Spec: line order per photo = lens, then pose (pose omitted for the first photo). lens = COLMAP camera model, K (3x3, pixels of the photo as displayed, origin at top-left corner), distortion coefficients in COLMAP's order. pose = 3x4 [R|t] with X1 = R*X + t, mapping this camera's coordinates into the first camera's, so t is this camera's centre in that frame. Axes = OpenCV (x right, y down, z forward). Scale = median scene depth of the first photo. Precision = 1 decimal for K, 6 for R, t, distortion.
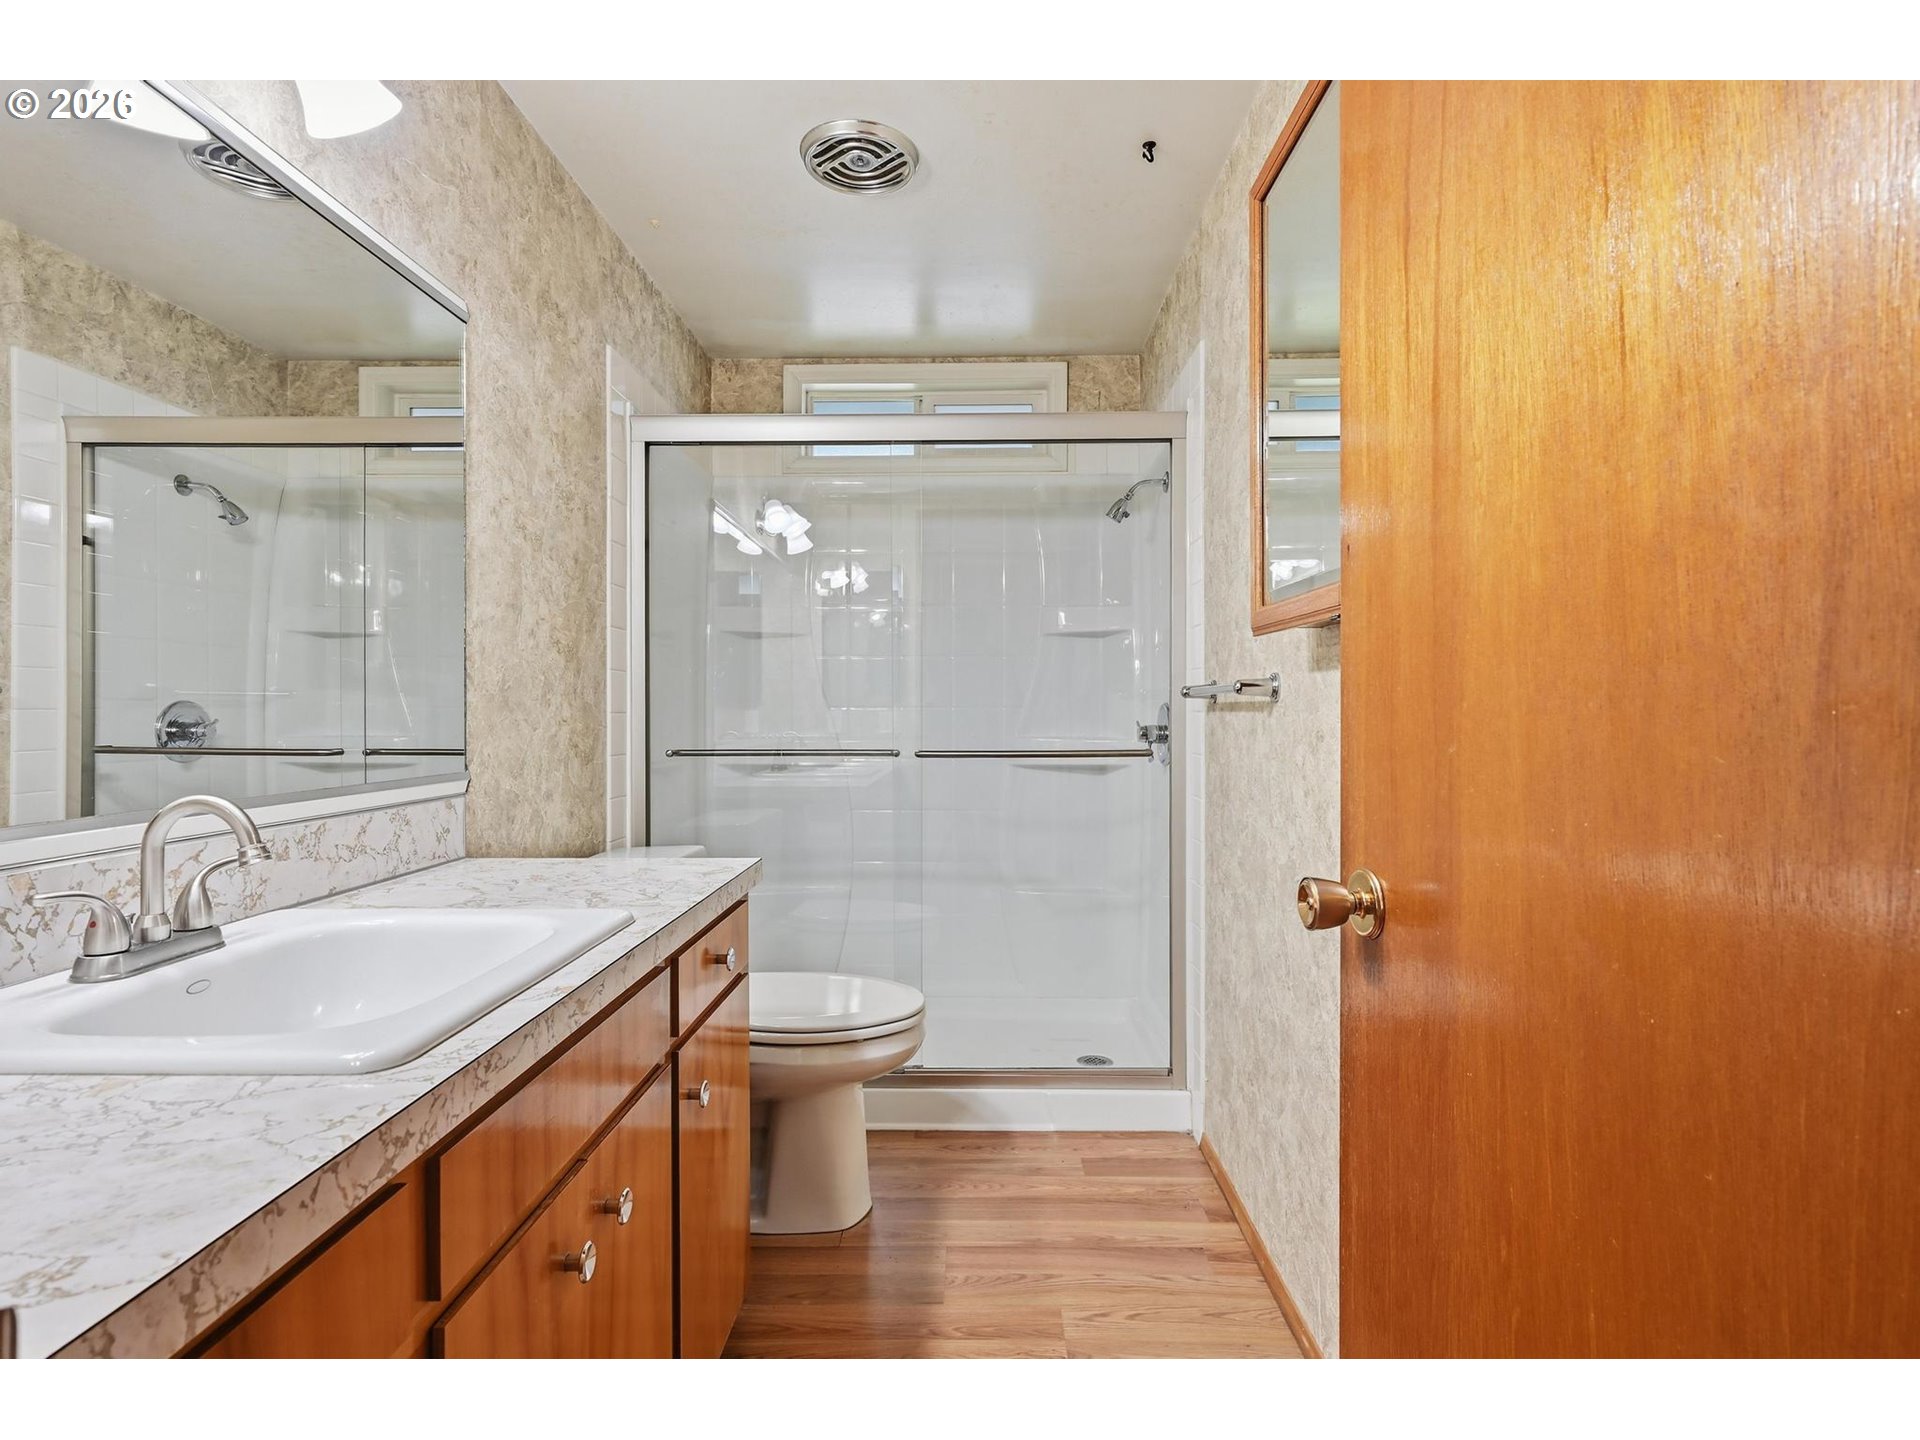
lens RADIAL K [[930.4, 0, 930.6], [0, 930.4, 707.2], [0, 0, 1]] dist [-0.000953, 0.000478]
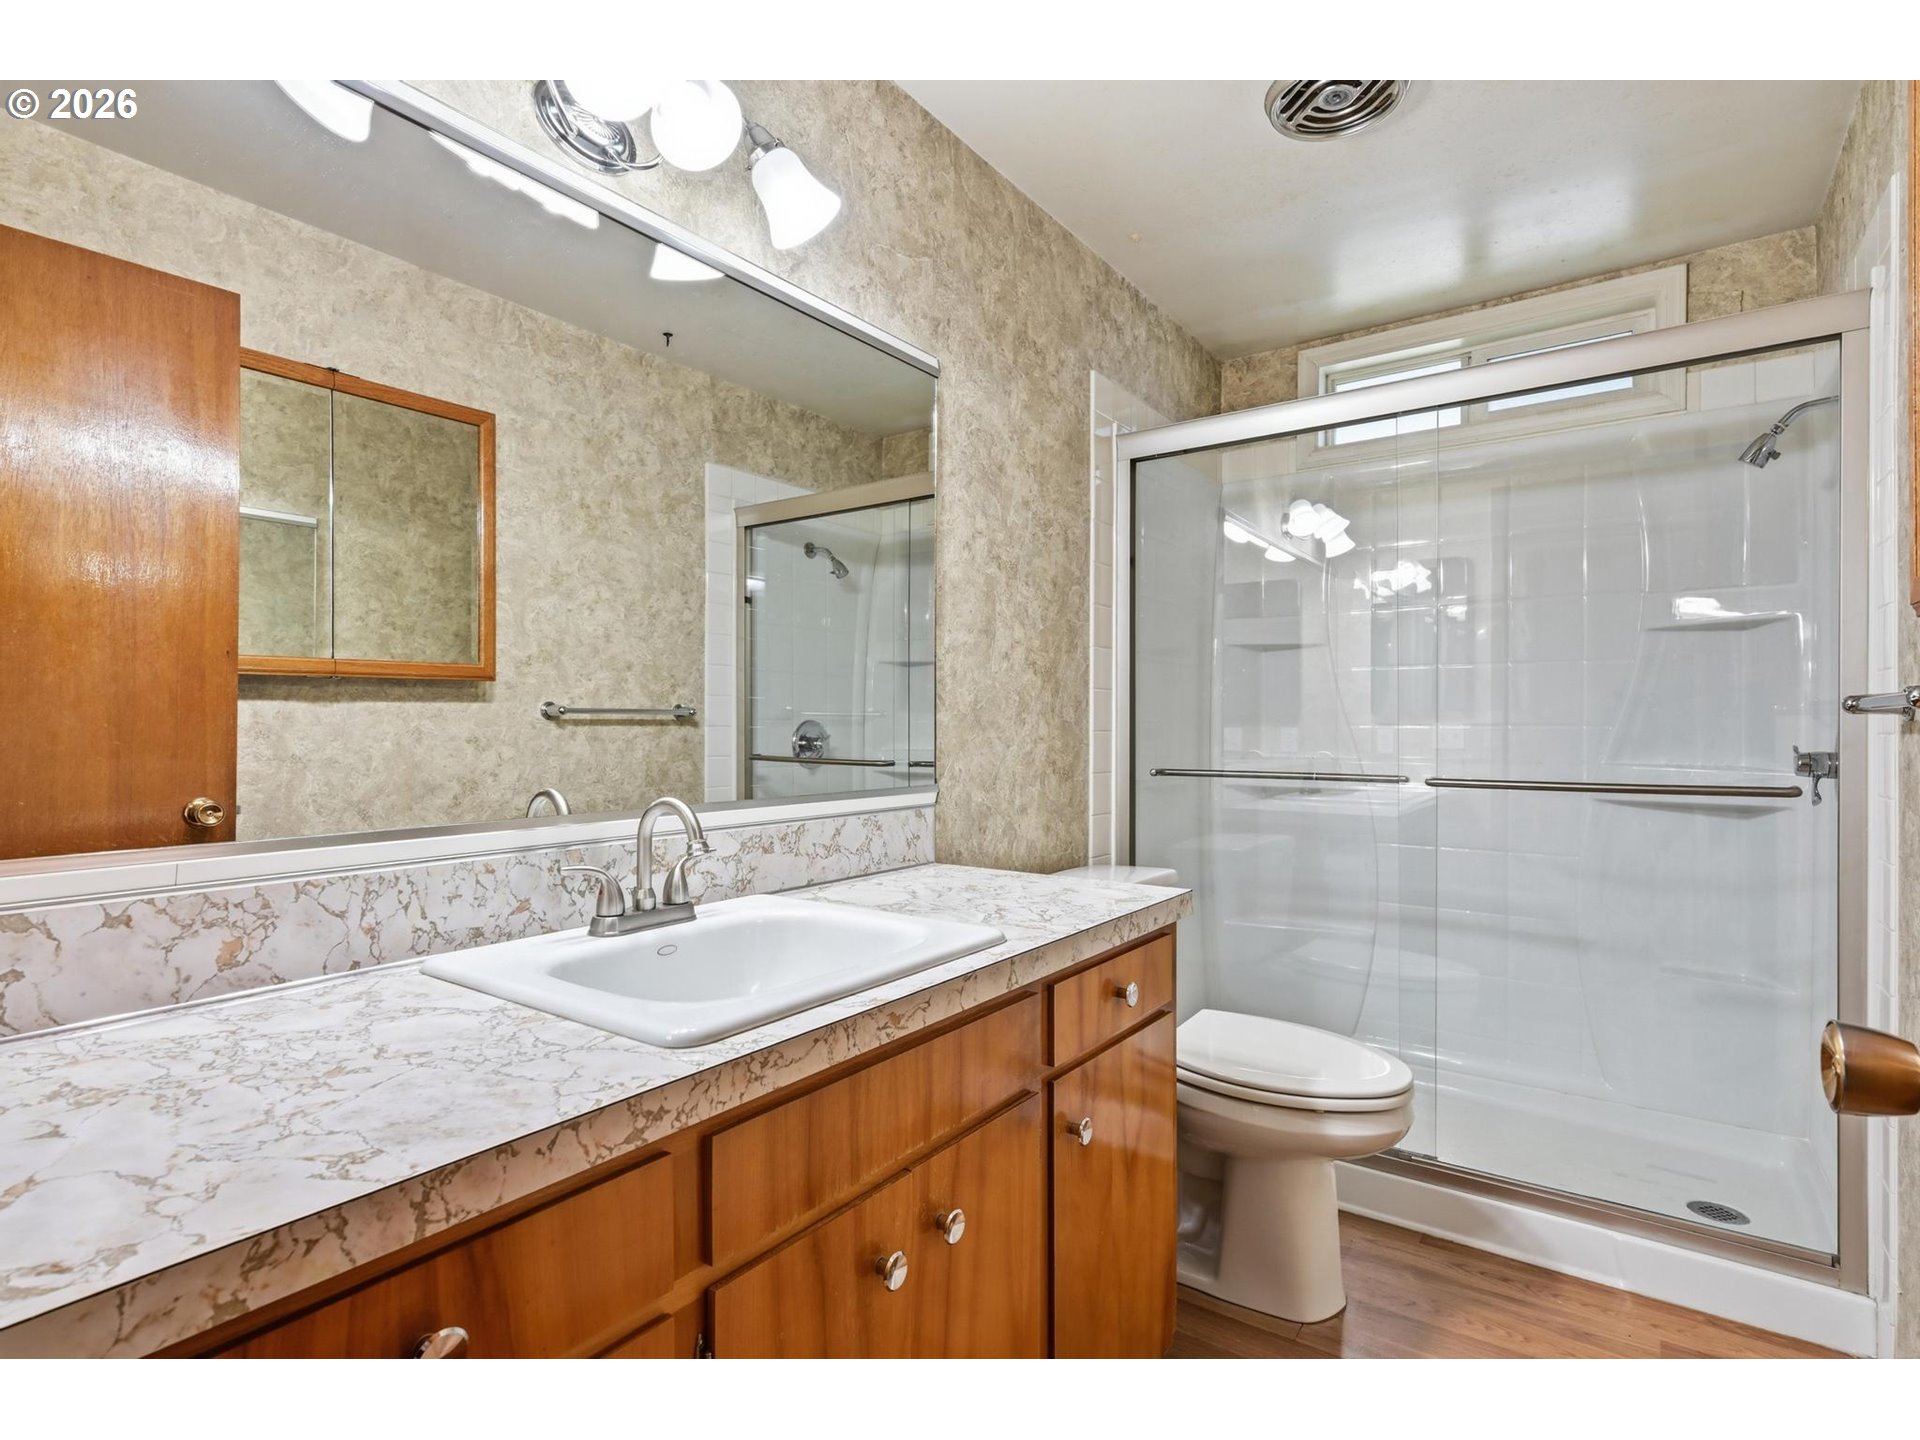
lens RADIAL K [[930.4, 0, 965.7], [0, 930.4, 721.0], [0, 0, 1]] dist [-0.000953, 0.000478]
pose [[0.830522, -0.001232, -0.556984, 0.110691], [0.000116, 0.999998, -0.002039, -0.002997], [0.556986, 0.001629, 0.830520, 0.080097]]
